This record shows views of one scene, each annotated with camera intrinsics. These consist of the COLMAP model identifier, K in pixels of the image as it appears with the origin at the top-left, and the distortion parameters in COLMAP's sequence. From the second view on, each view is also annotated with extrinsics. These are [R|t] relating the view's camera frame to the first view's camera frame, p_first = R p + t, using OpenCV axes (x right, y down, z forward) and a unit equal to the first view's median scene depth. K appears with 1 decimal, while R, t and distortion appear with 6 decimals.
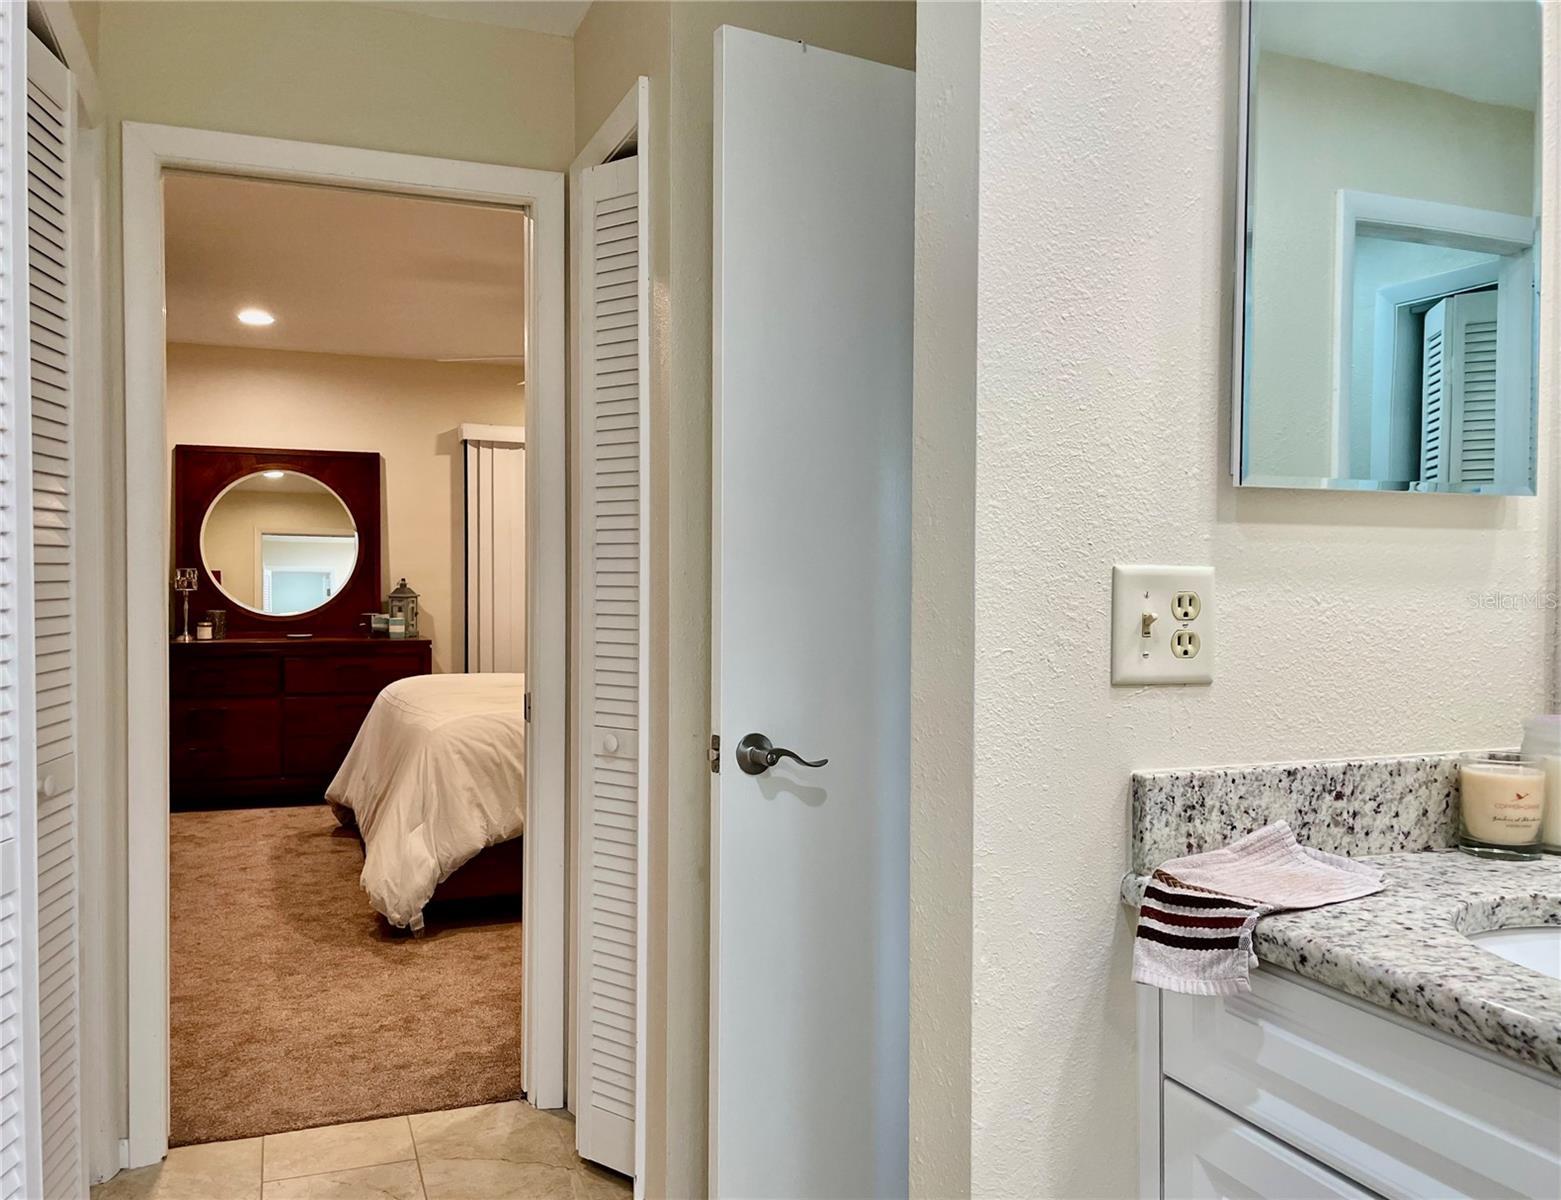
lens RADIAL K [[1305.7, 0, 778.7], [0, 1305.7, 602.3], [0, 0, 1]] dist [0.048720, -0.010242]
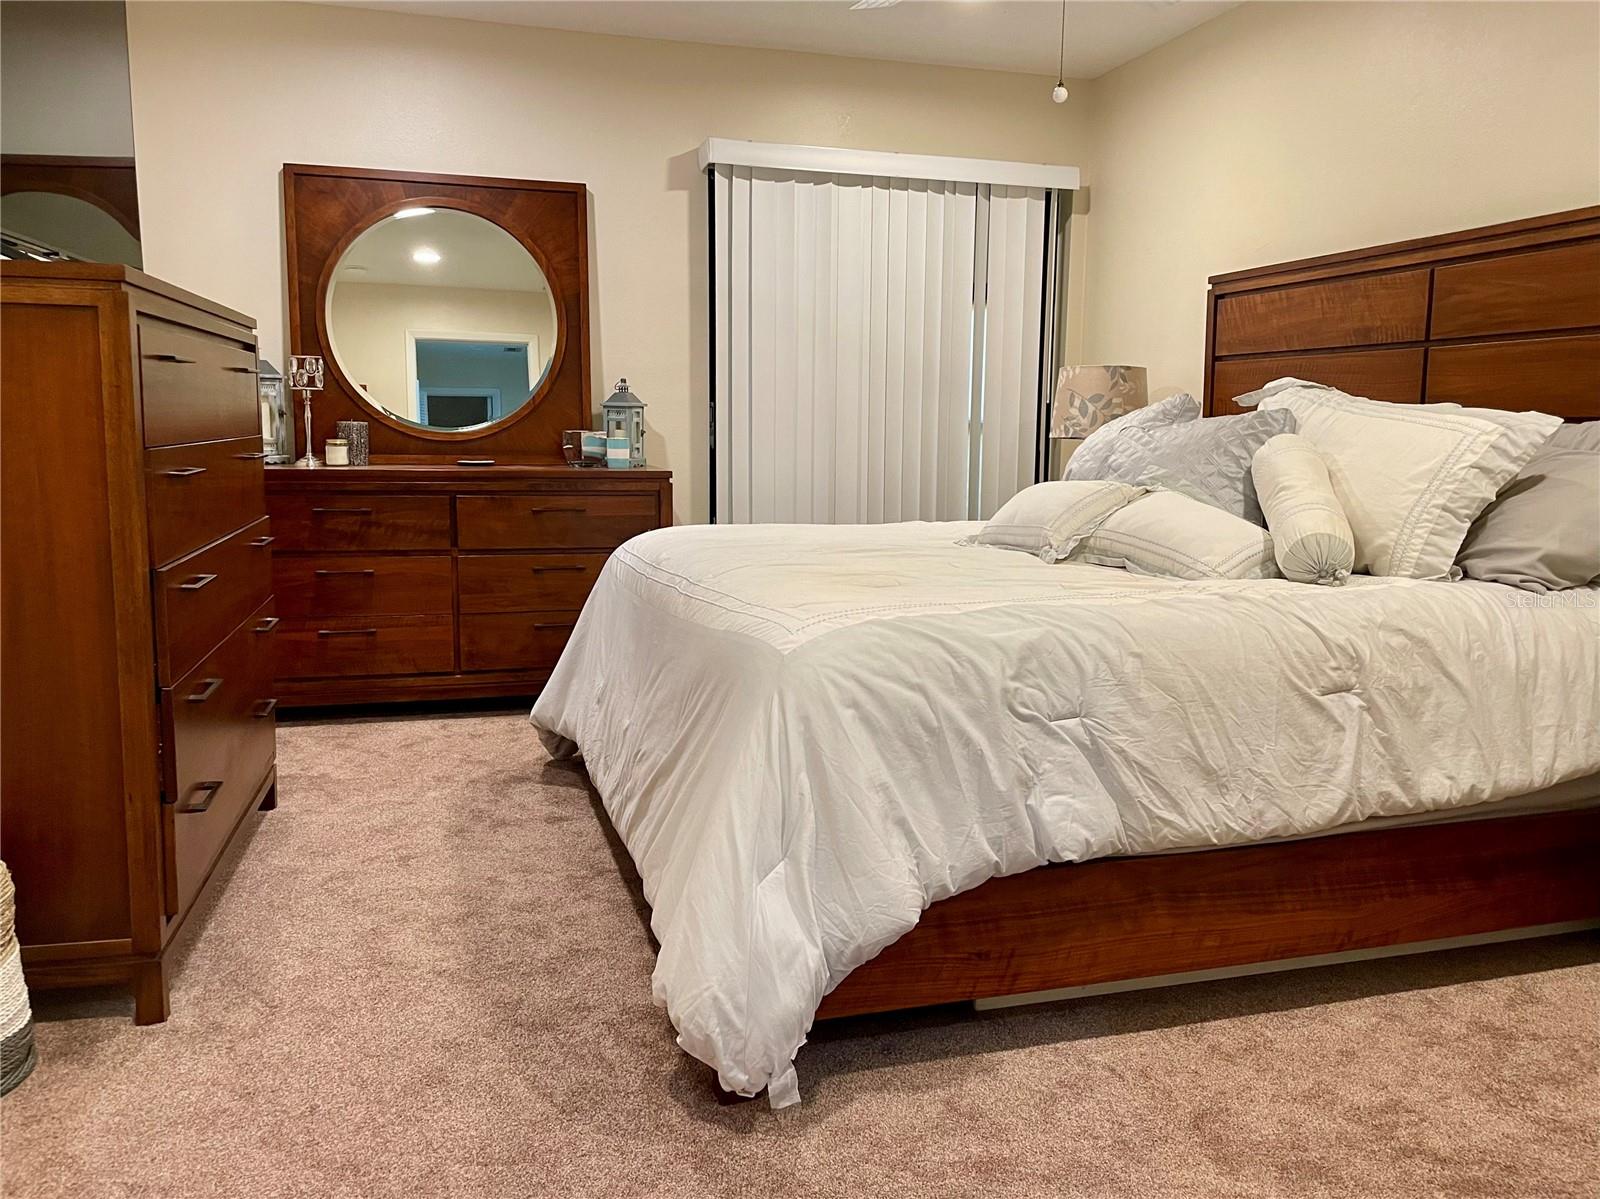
lens RADIAL K [[1206.2, 0, 801.5], [0, 1206.2, 598.4], [0, 0, 1]] dist [0.092064, -0.119456]
pose [[0.997532, 0.017586, -0.067980, -0.181355], [-0.009293, 0.992677, 0.120438, 0.021175], [0.069600, -0.119509, 0.990391, 0.454184]]
